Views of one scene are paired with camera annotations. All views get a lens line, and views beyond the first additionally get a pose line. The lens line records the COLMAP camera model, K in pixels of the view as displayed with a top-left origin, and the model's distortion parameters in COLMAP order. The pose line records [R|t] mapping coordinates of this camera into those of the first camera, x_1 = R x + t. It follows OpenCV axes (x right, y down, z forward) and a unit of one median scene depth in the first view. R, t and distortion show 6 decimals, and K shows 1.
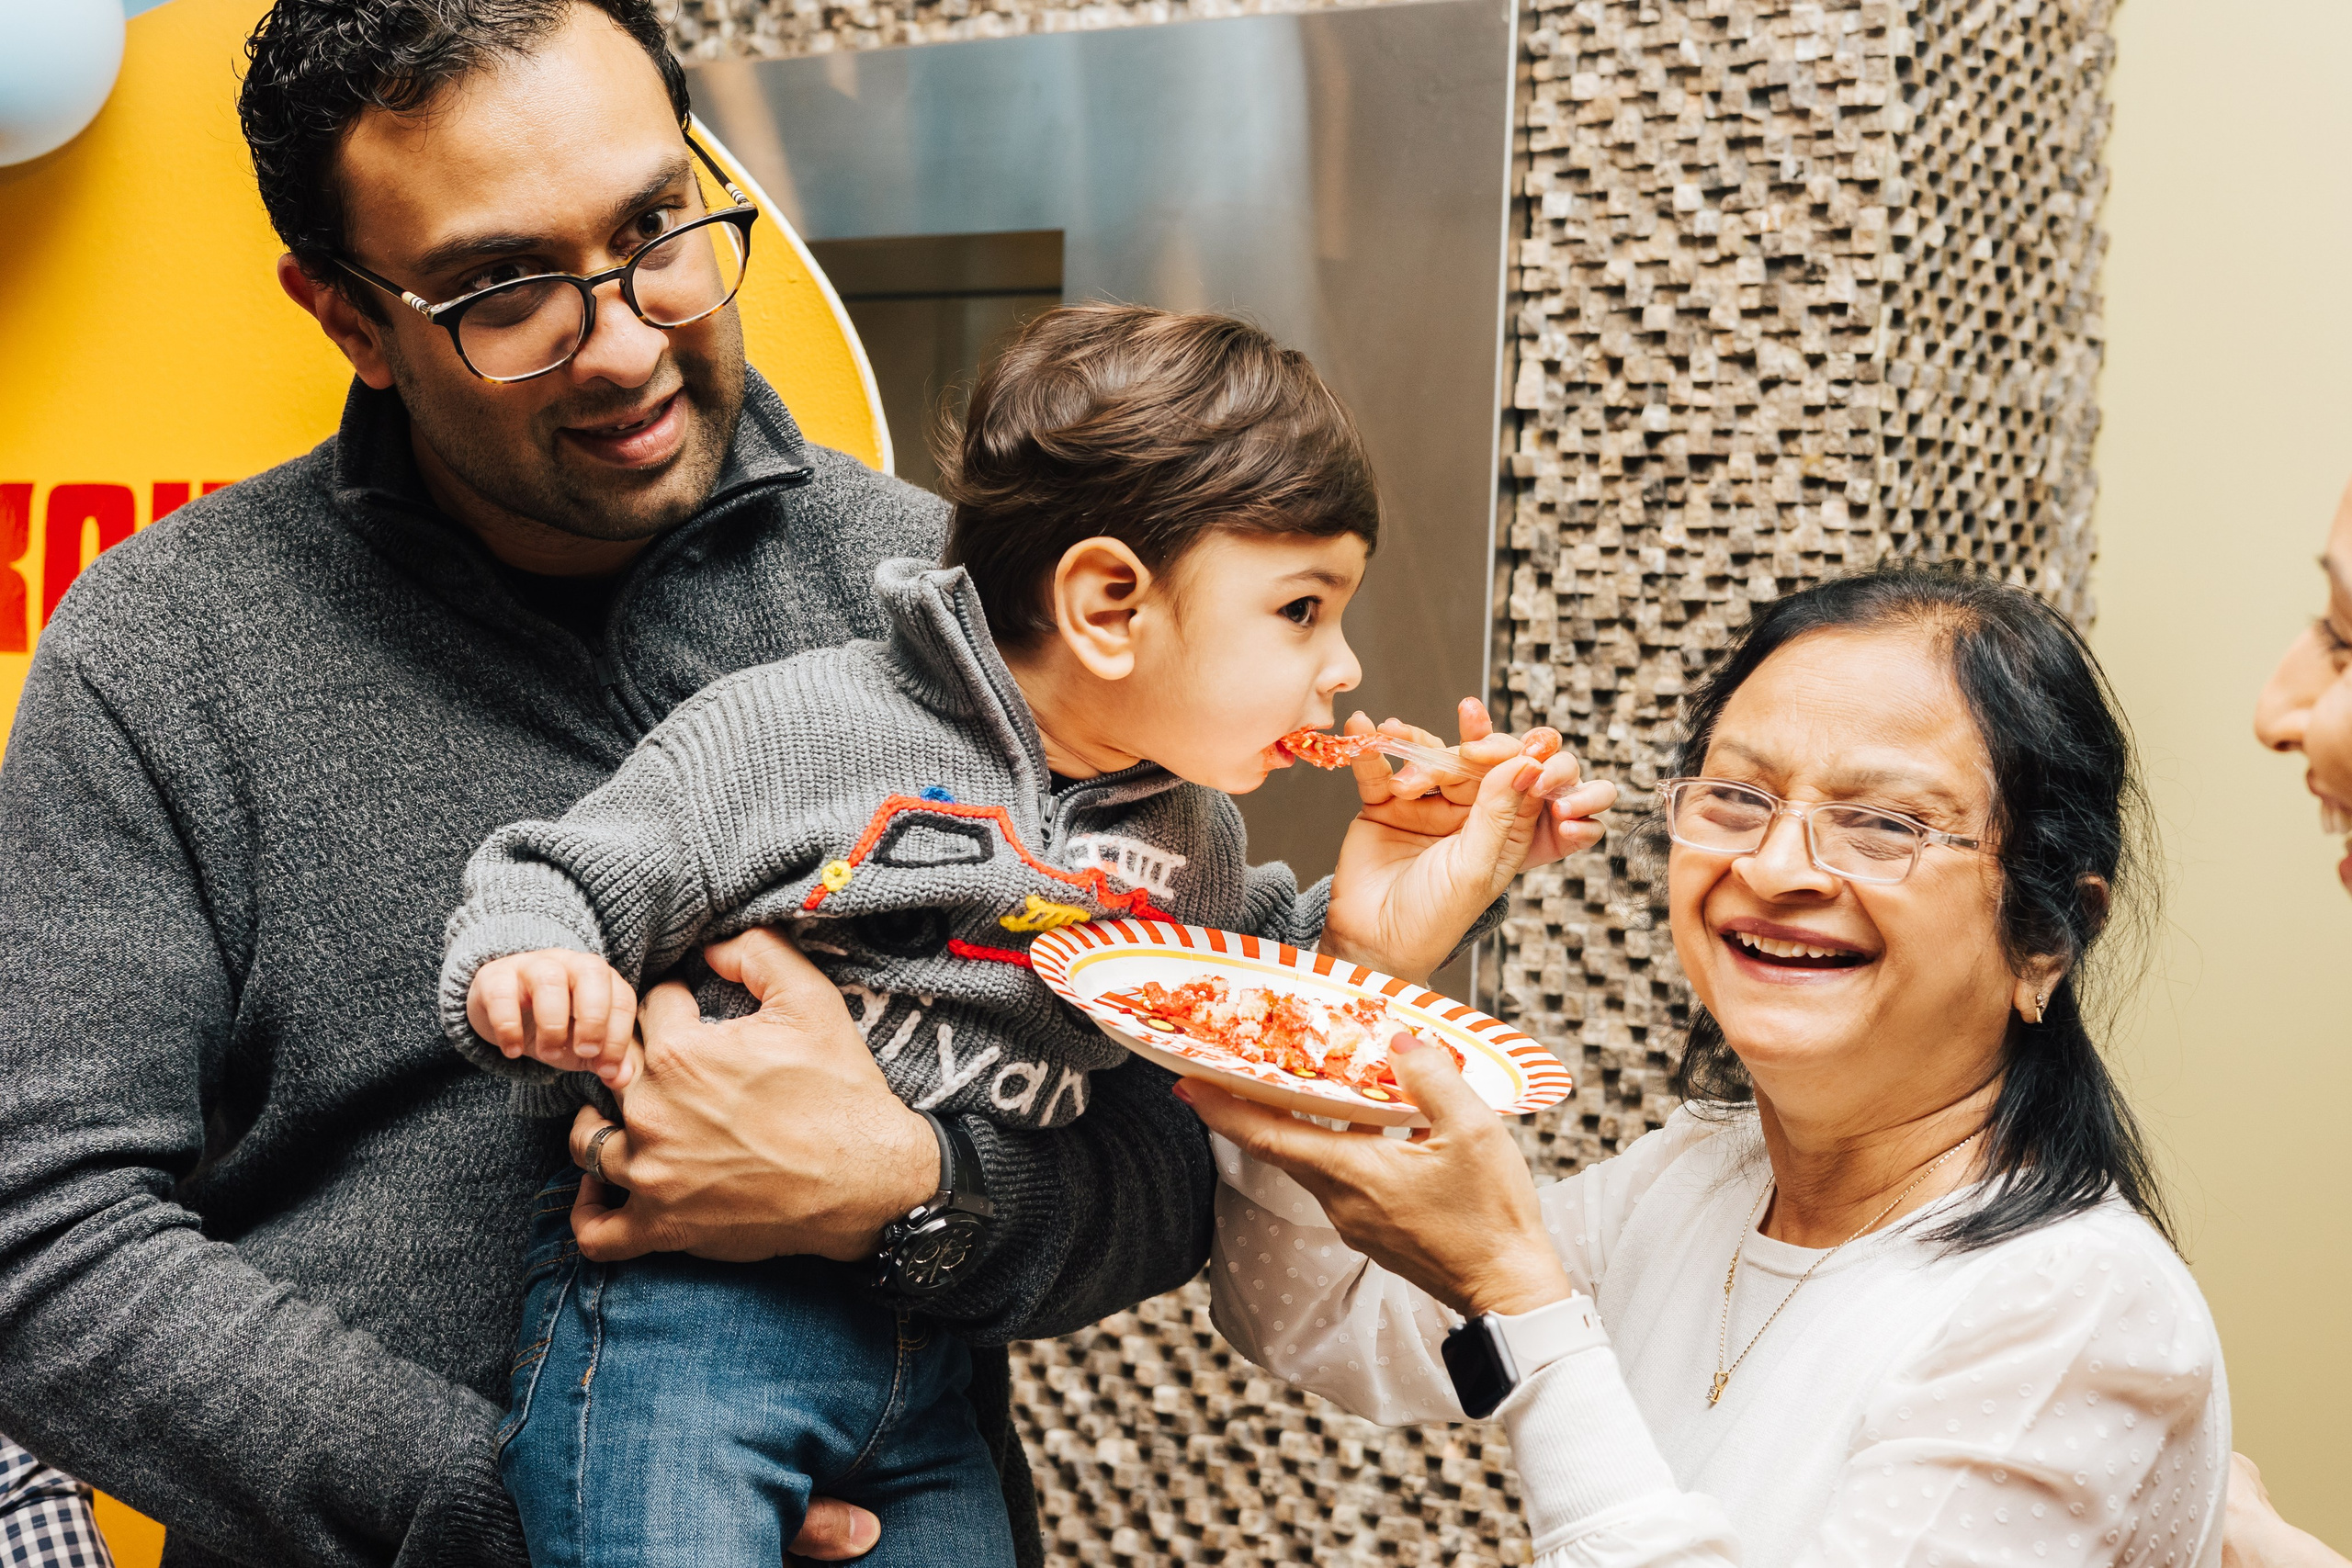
lens RADIAL K [[3442.3, 0, 1177.7], [0, 3442.3, 780.3], [0, 0, 1]] dist [0.007476, 0.061056]
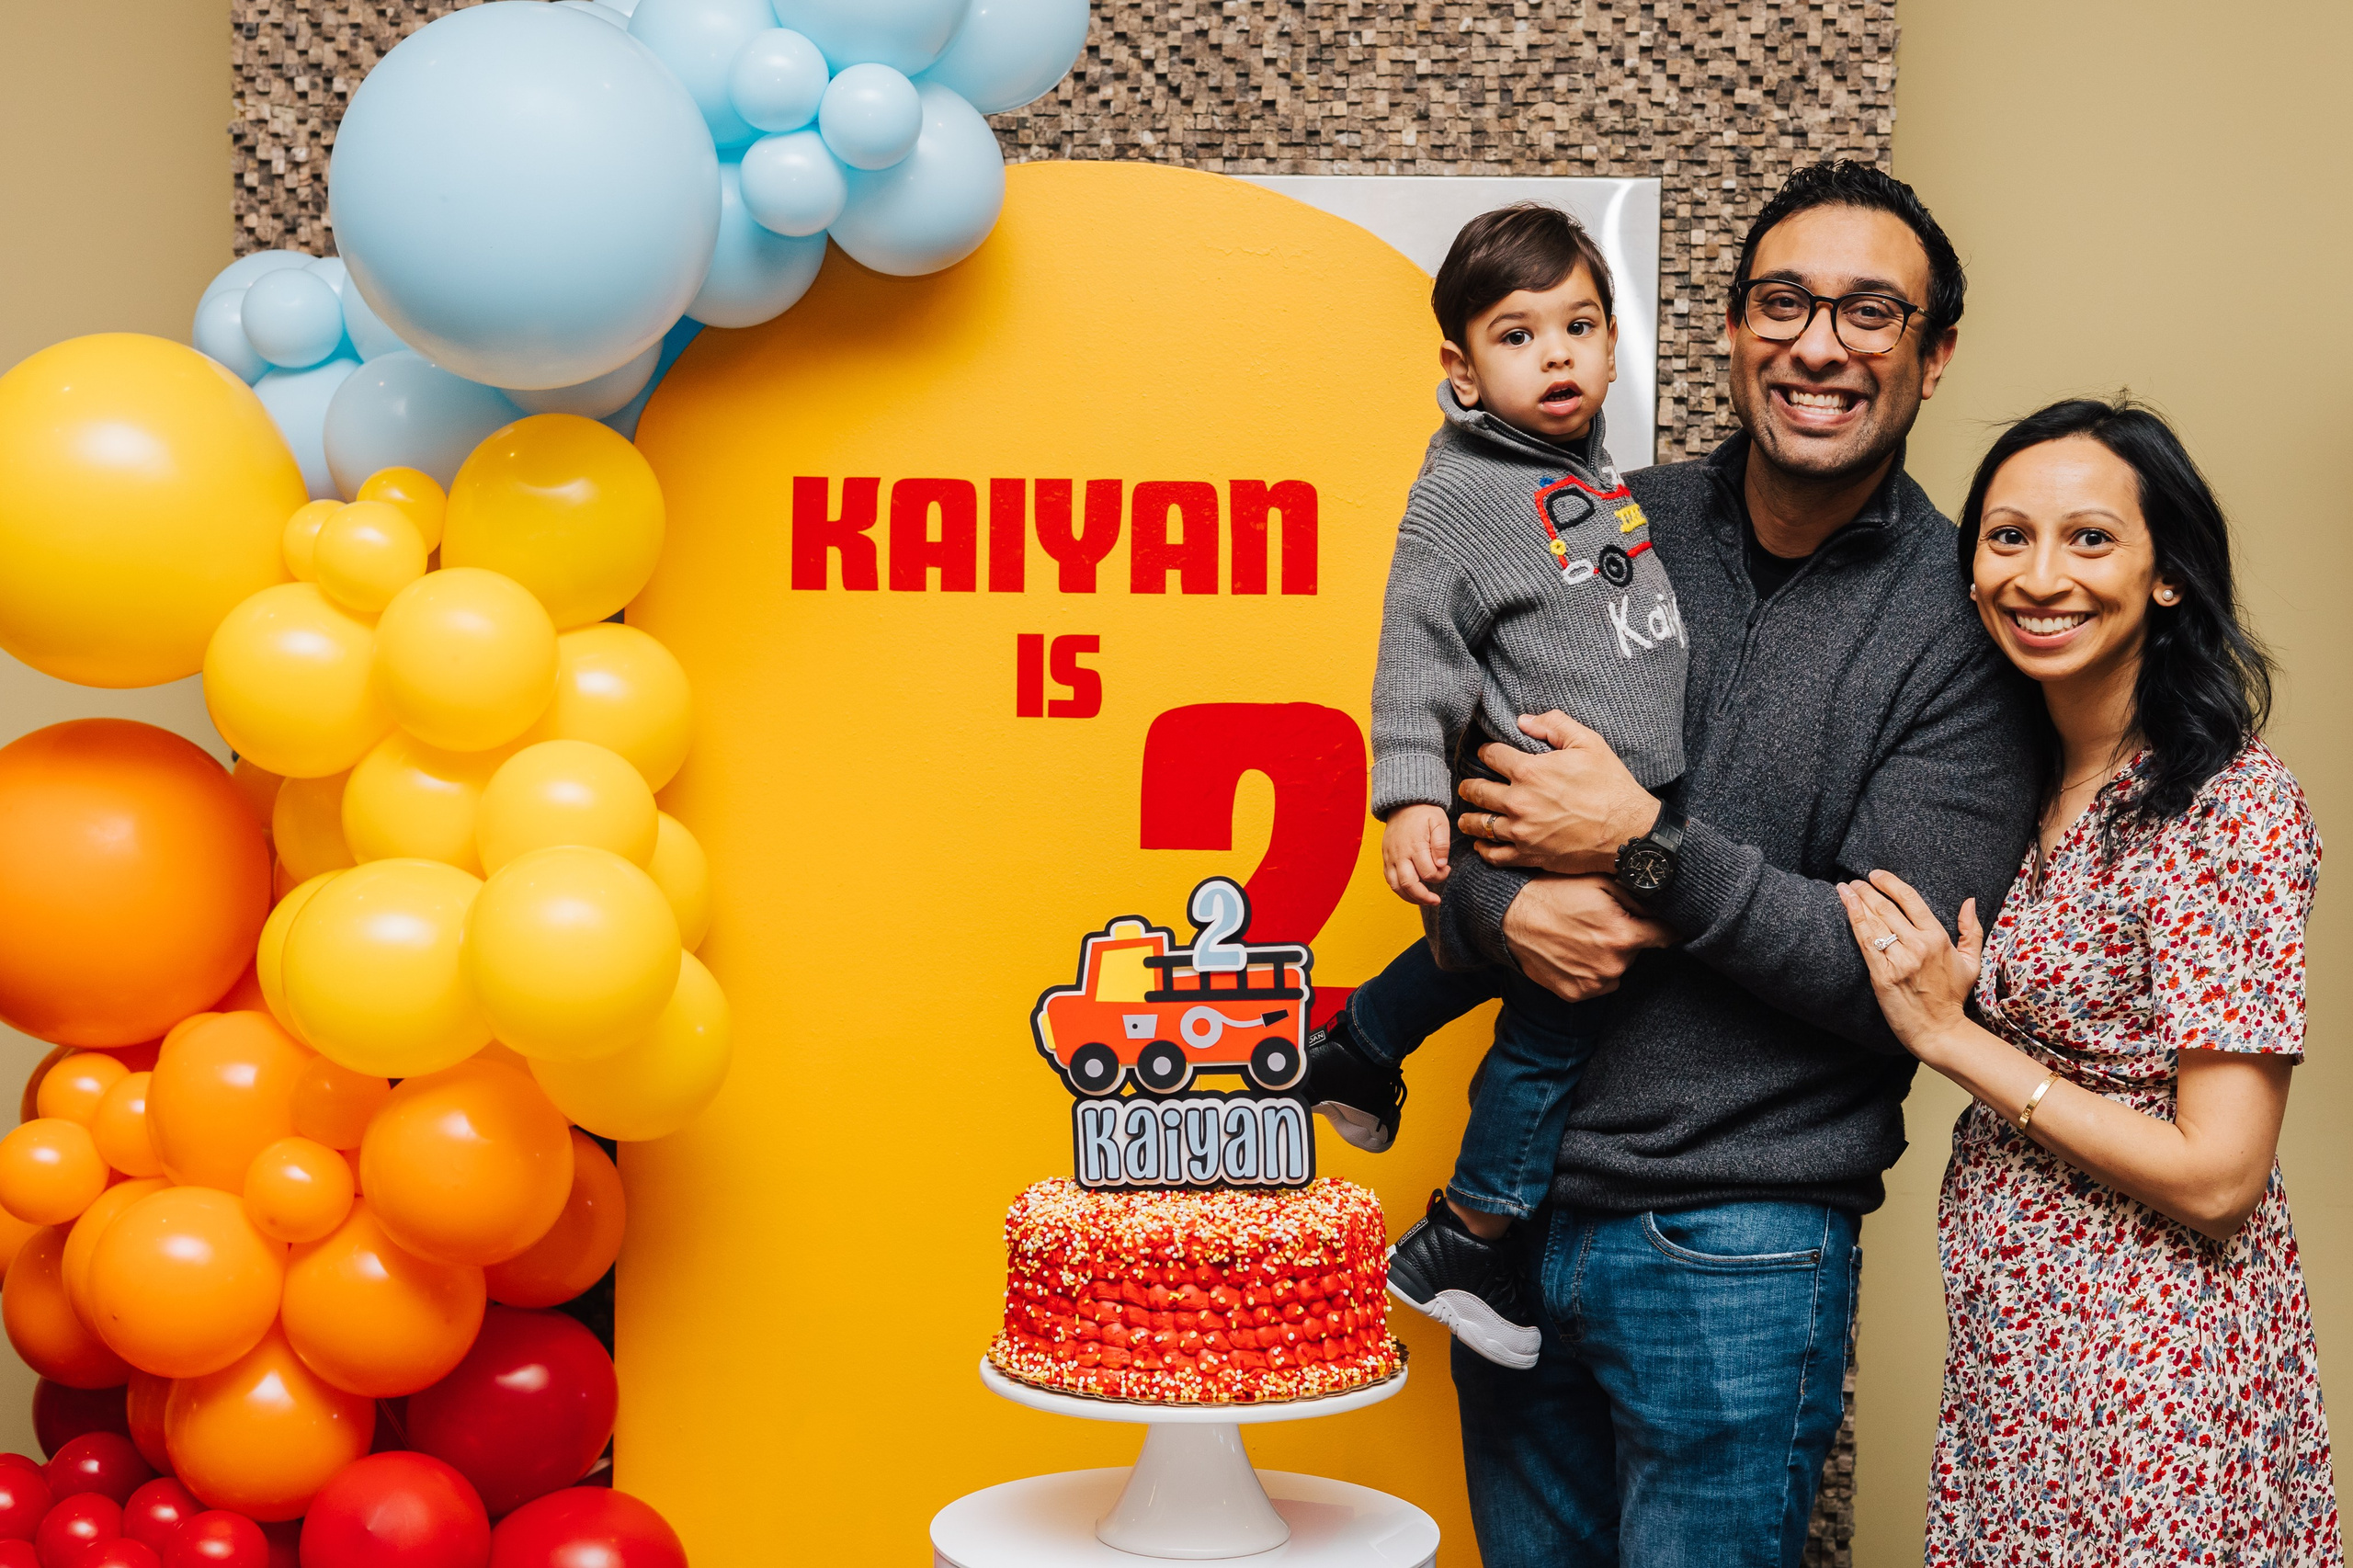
lens RADIAL K [[3650.8, 0, 1265.0], [0, 3650.8, 768.6], [0, 0, 1]] dist [0.001850, 0.096006]
pose [[0.880574, -0.045032, 0.471765, -0.933998], [0.031465, 0.998834, 0.036611, -0.011754], [-0.472864, -0.017394, 0.880964, -0.492008]]
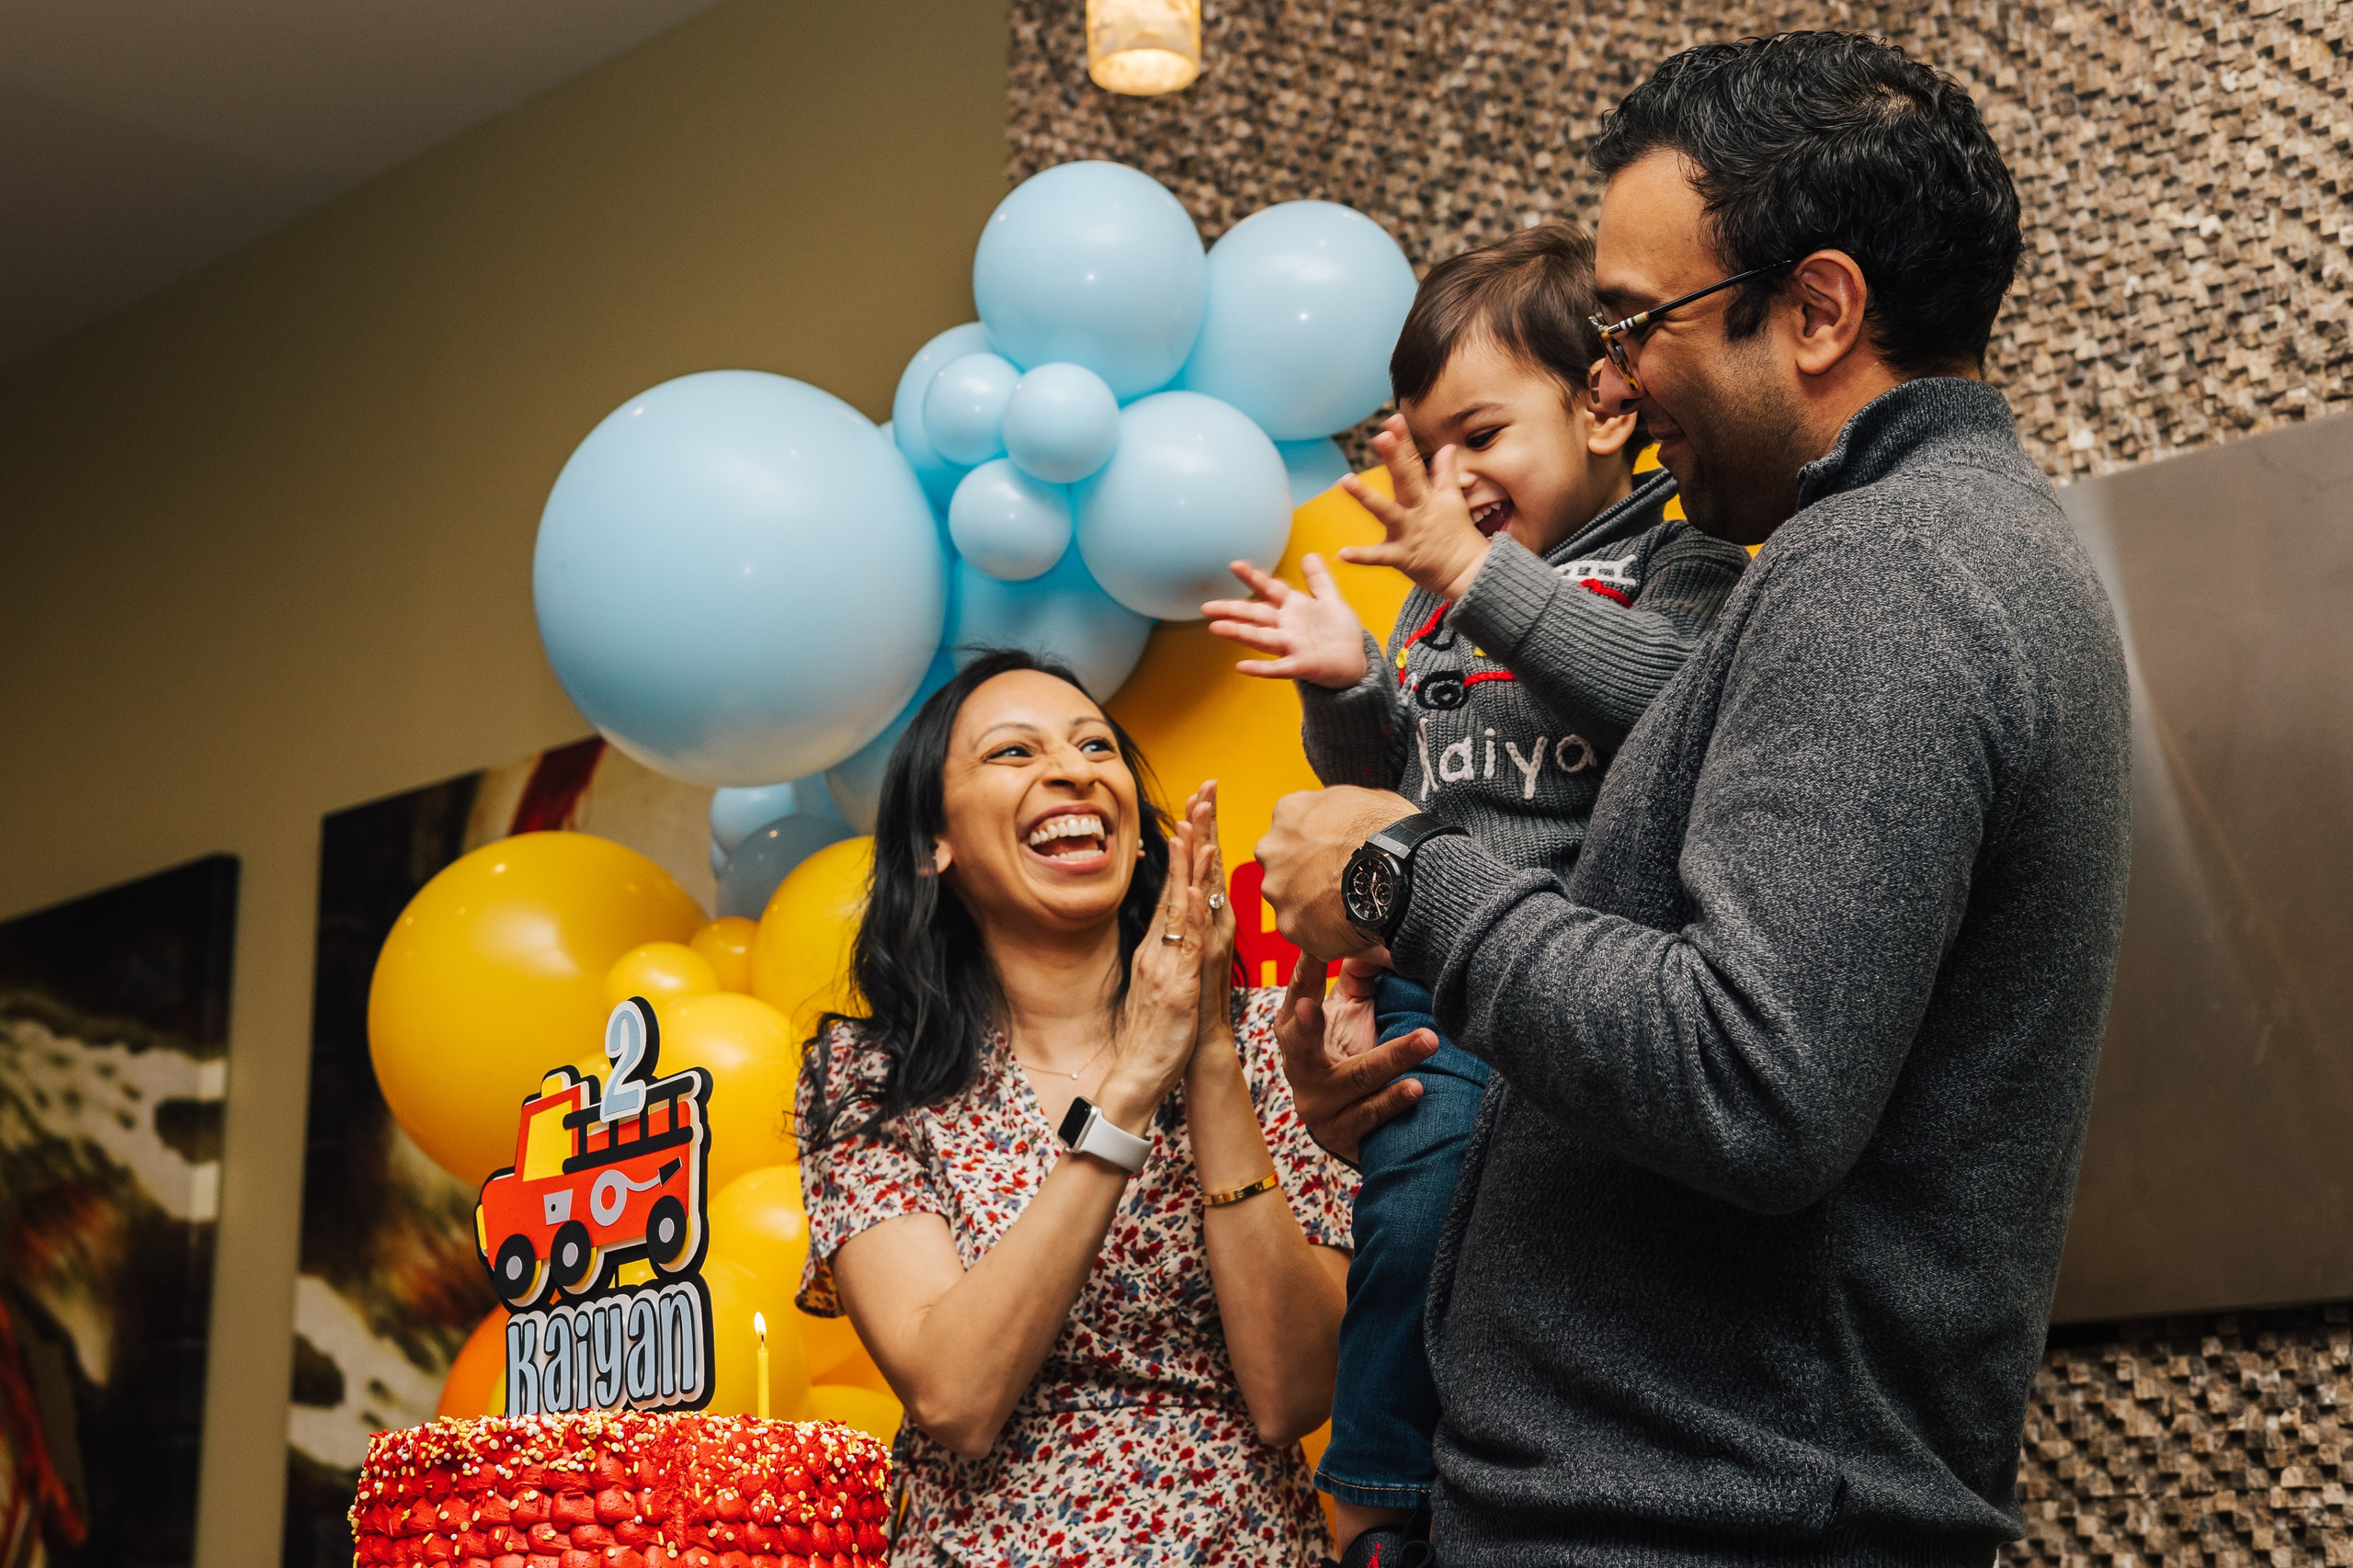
lens RADIAL K [[3641.9, 0, 1143.7], [0, 3641.9, 825.1], [0, 0, 1]] dist [-0.000007, 0.082922]
pose [[0.981576, -0.081128, -0.172996, -0.122890], [0.028509, 0.957435, -0.287236, 0.280766], [0.188935, 0.277012, 0.942108, -0.275079]]
